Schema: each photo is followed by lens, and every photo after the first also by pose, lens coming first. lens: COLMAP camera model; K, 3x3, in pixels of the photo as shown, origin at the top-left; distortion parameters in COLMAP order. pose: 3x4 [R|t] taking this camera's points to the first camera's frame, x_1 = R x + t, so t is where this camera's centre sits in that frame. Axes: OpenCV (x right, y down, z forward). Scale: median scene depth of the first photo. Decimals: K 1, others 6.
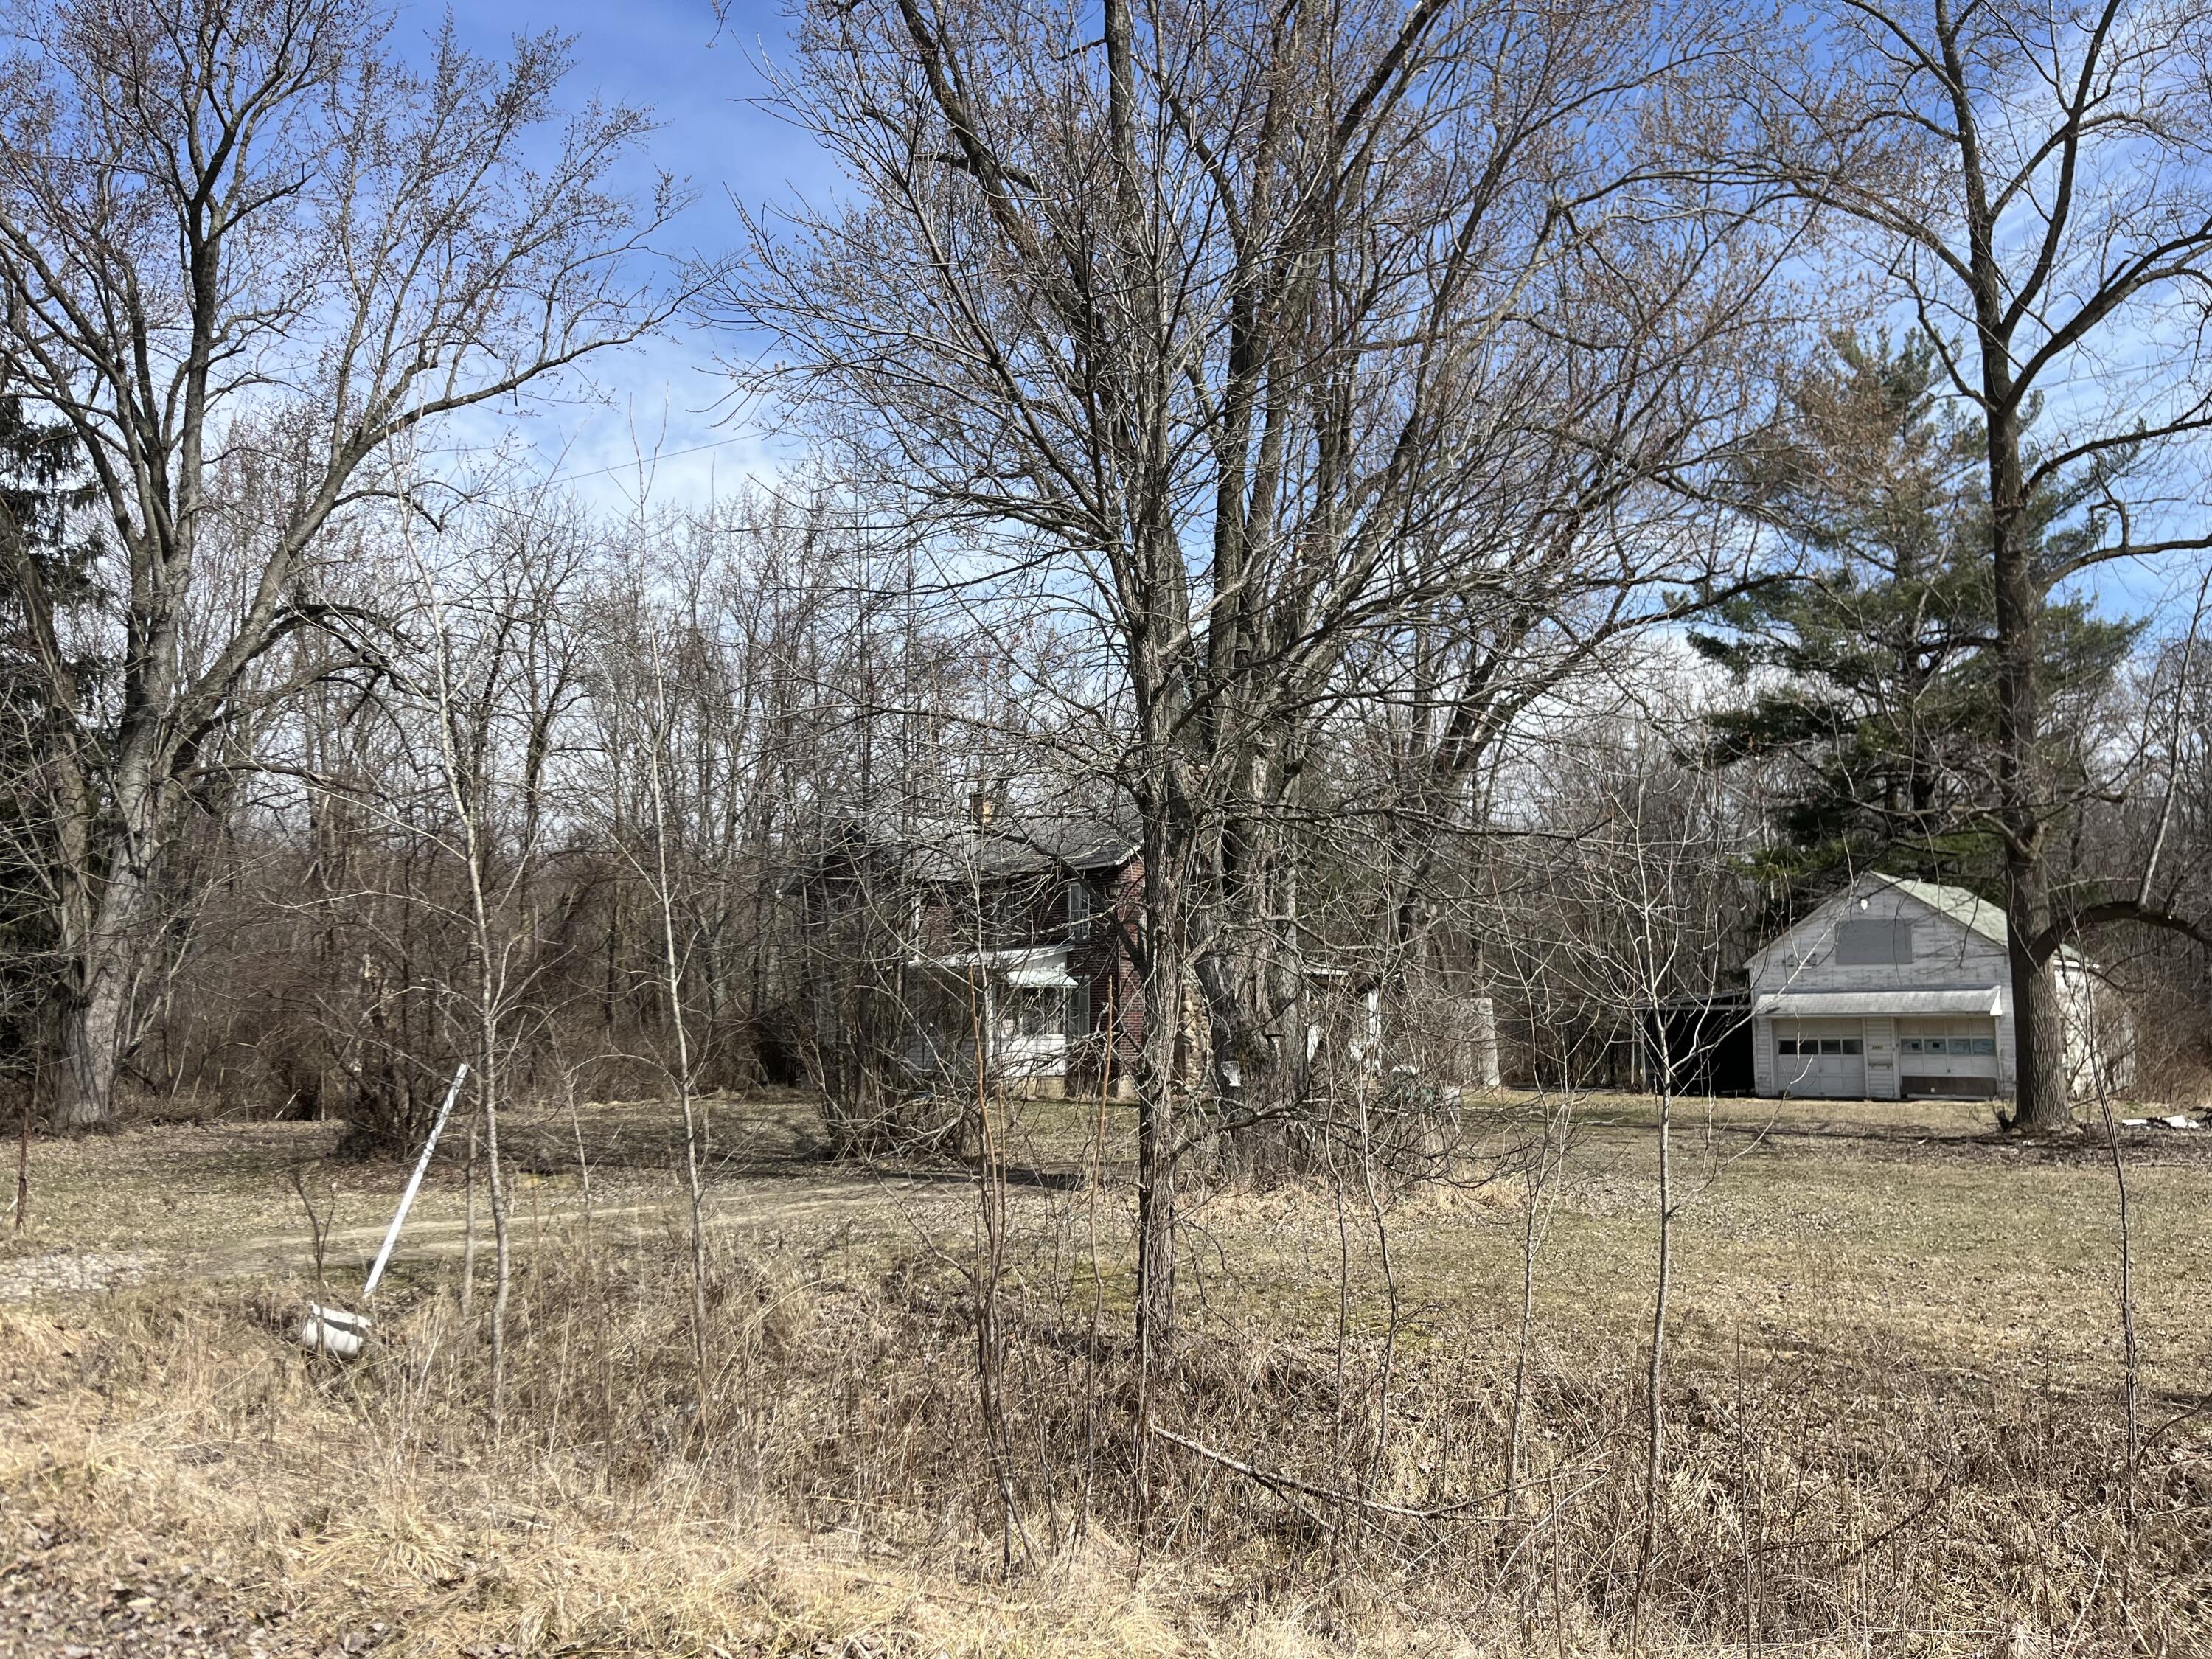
lens RADIAL K [[1671.7, 0, 1108.7], [0, 1671.7, 842.0], [0, 0, 1]] dist [0.058256, -0.087863]
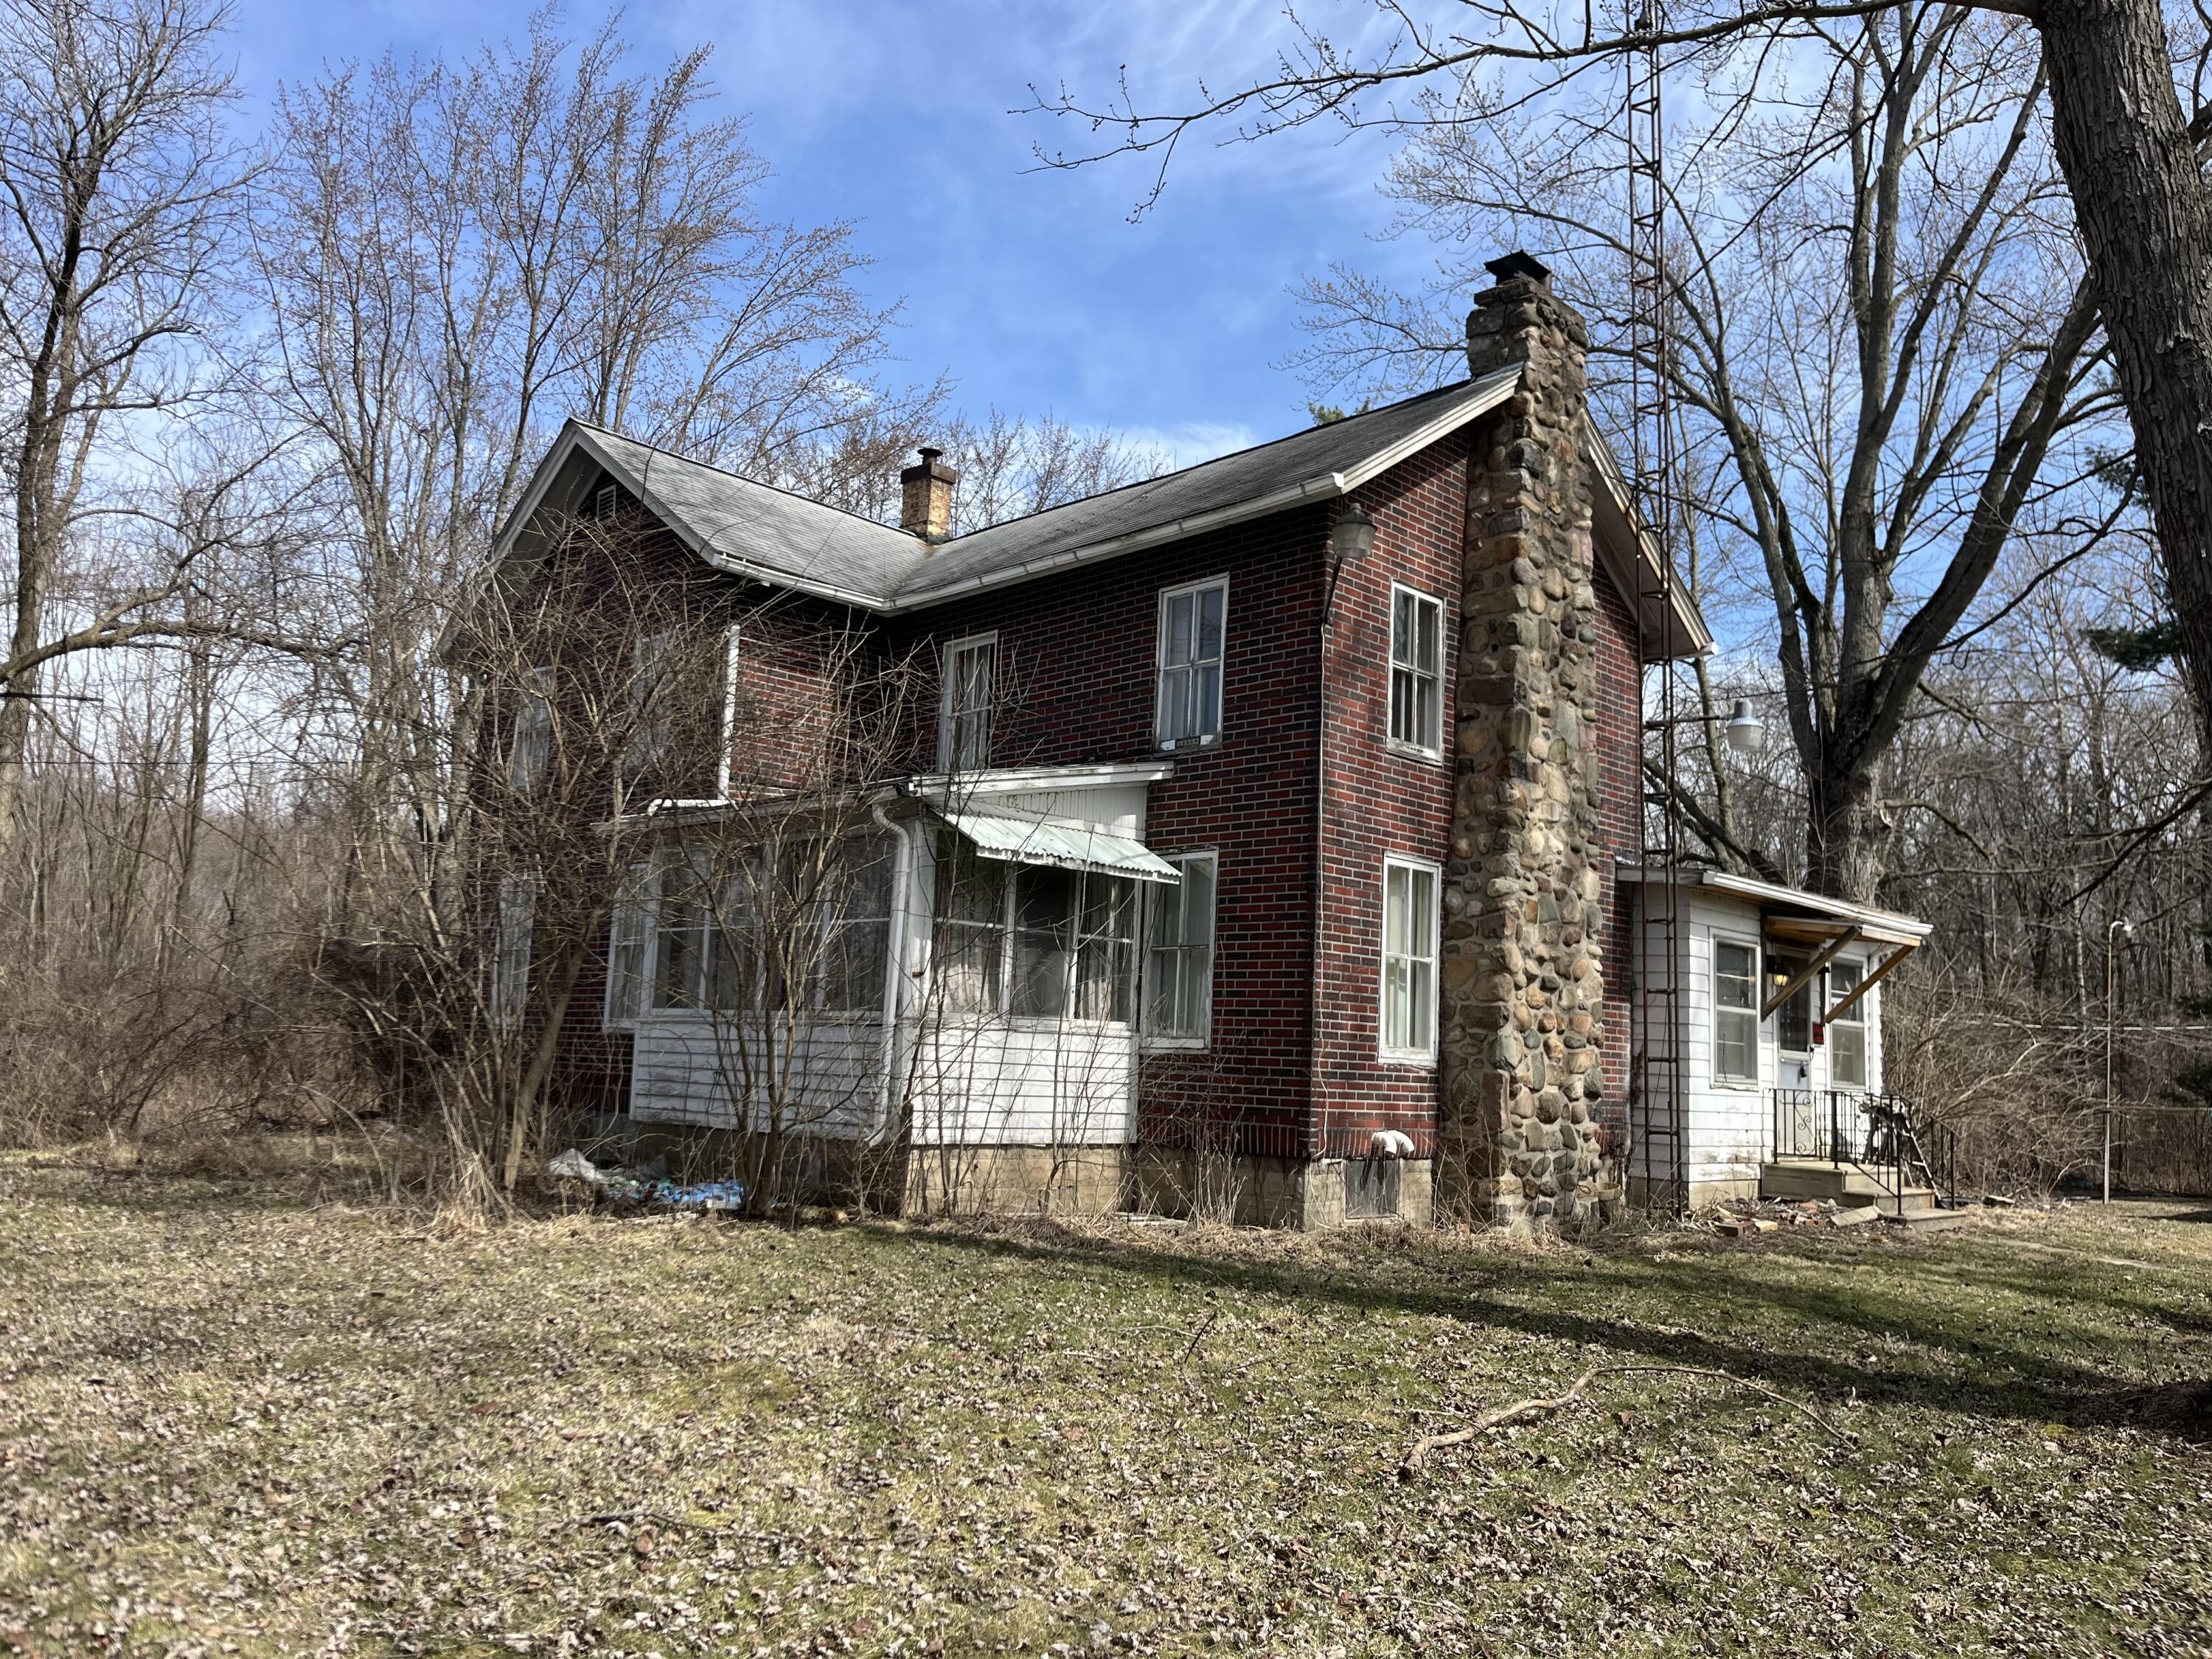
lens RADIAL K [[1671.7, 0, 1119.6], [0, 1671.7, 828.2], [0, 0, 1]] dist [0.058256, -0.087863]
pose [[0.998384, 0.054052, 0.017520, -0.067680], [-0.053635, 0.998285, -0.023481, 0.155635], [-0.018759, 0.022503, 0.999571, 1.225419]]
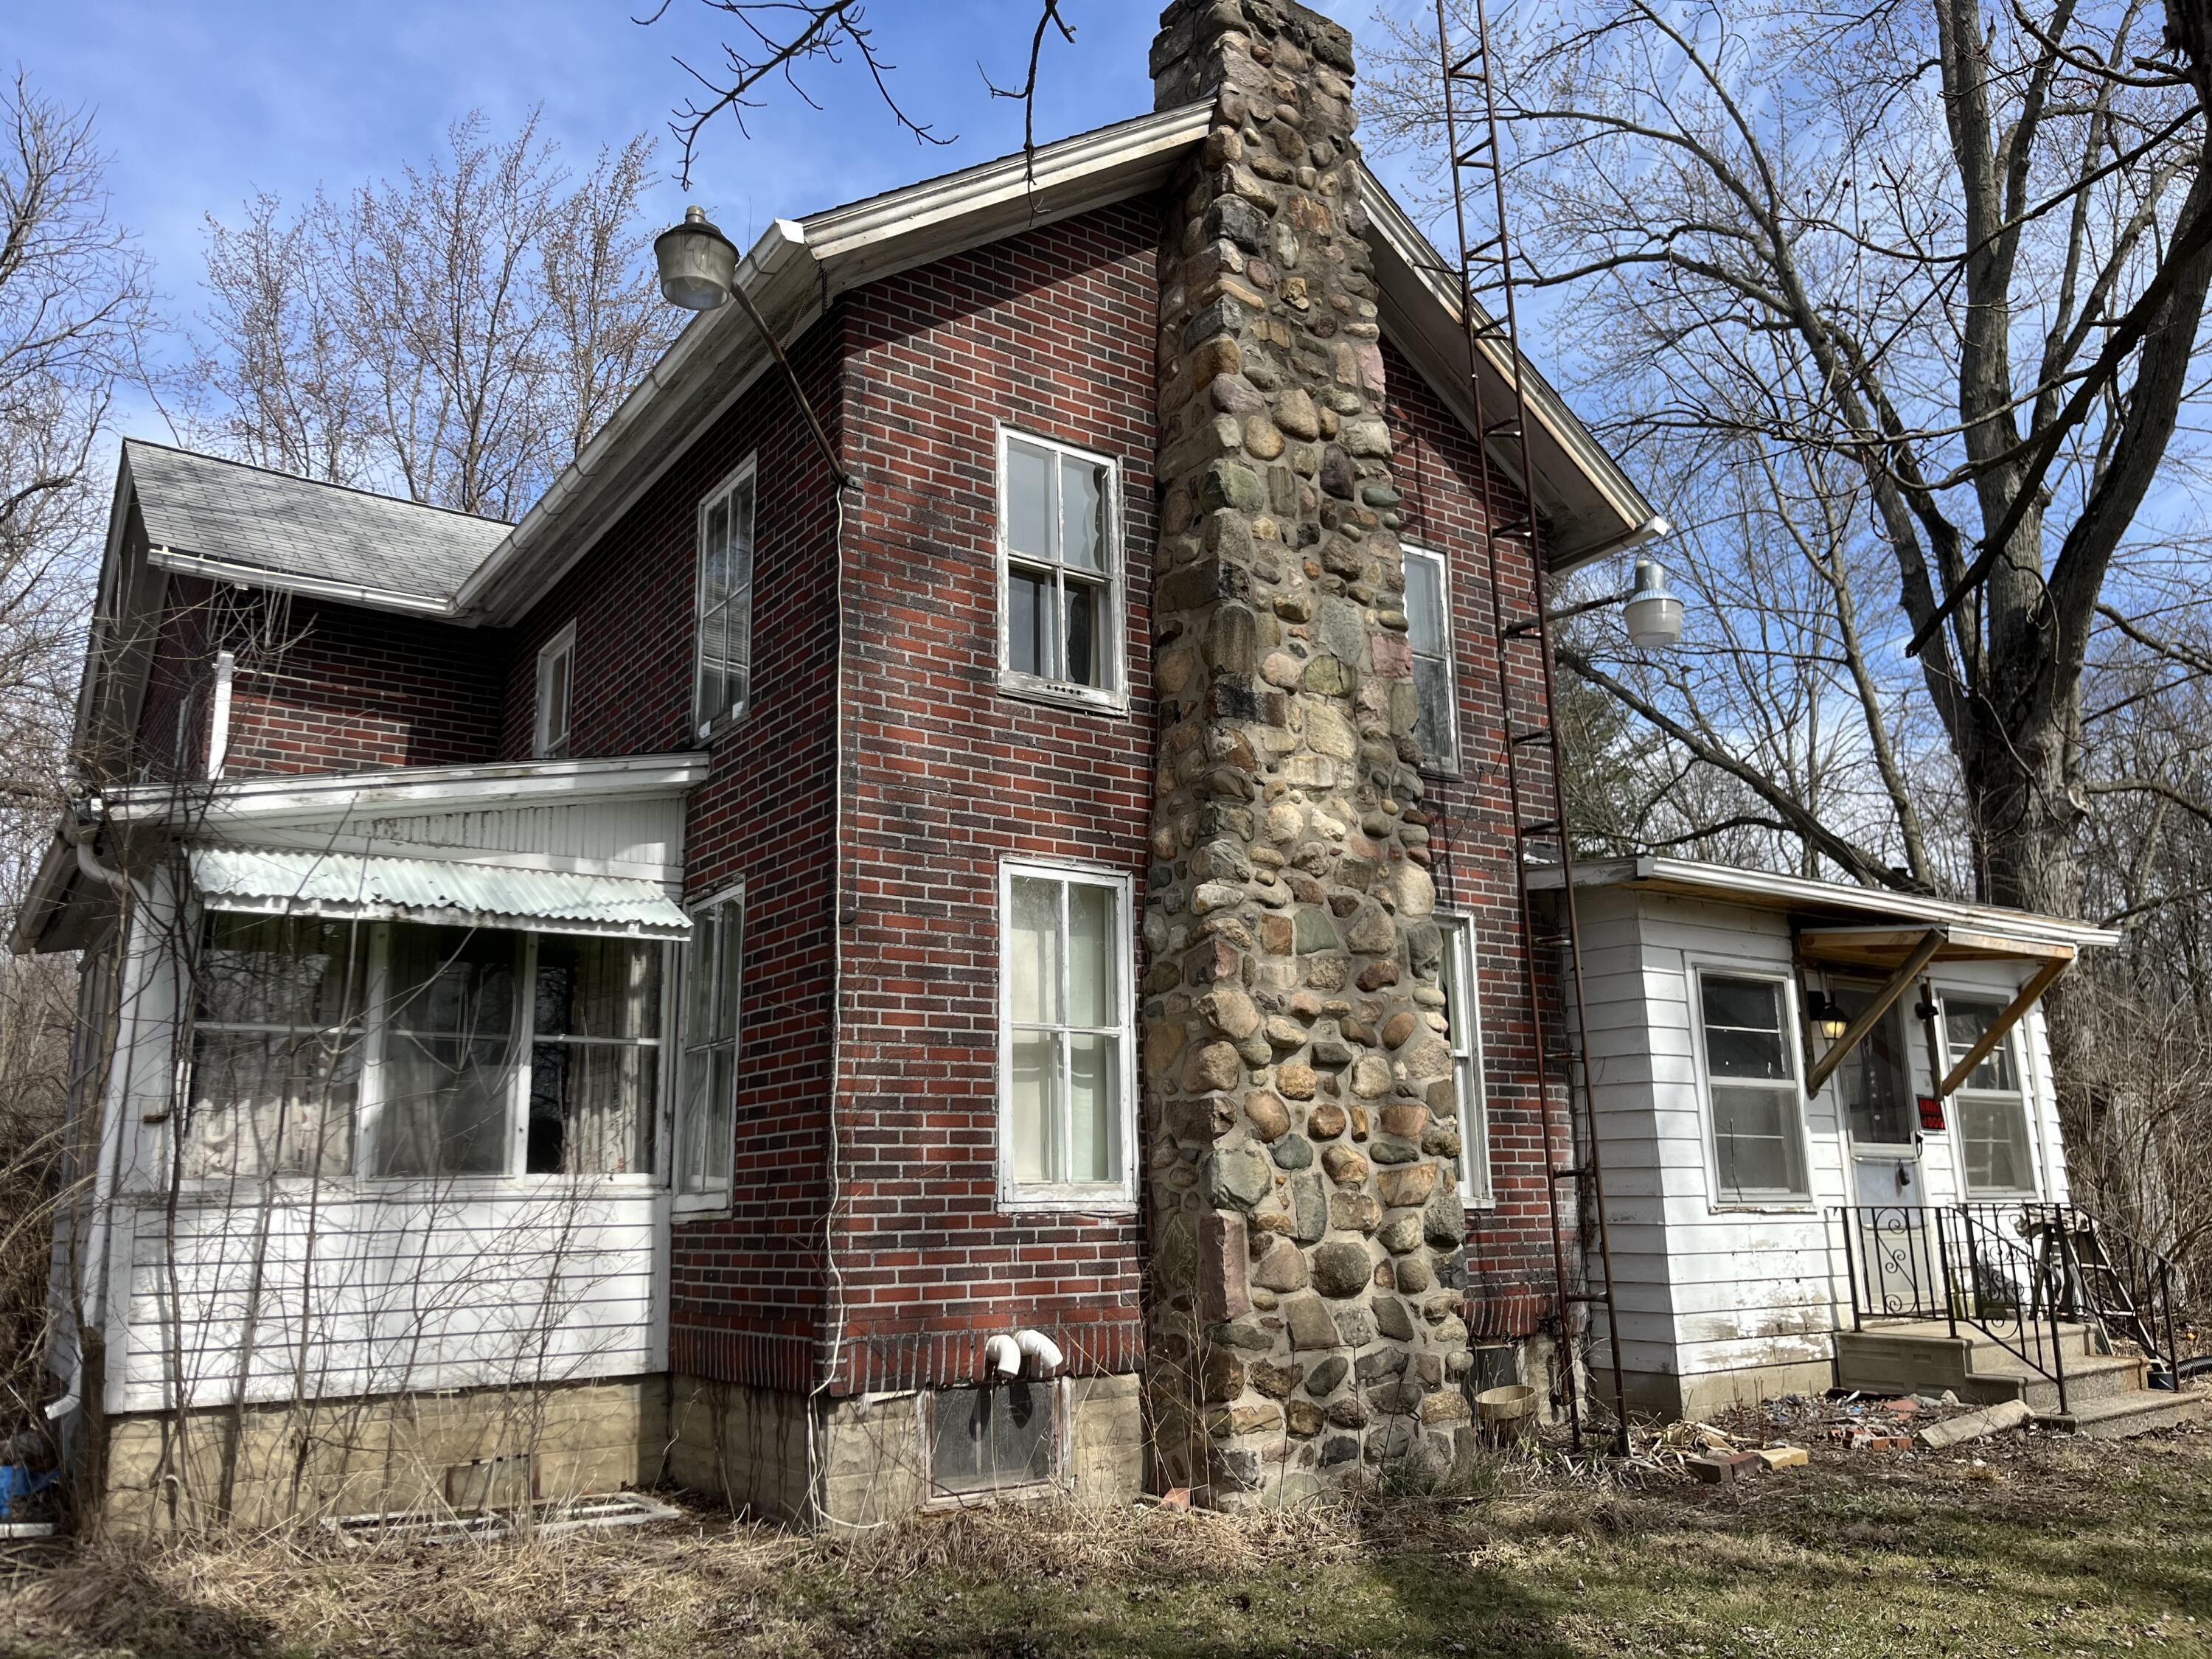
lens RADIAL K [[1671.7, 0, 1112.4], [0, 1671.7, 828.7], [0, 0, 1]] dist [0.058256, -0.087863]
pose [[0.987954, -0.045984, -0.147759, 0.115629], [0.029802, 0.993494, -0.109920, 0.179596], [0.151852, 0.104193, 0.982896, 1.472526]]
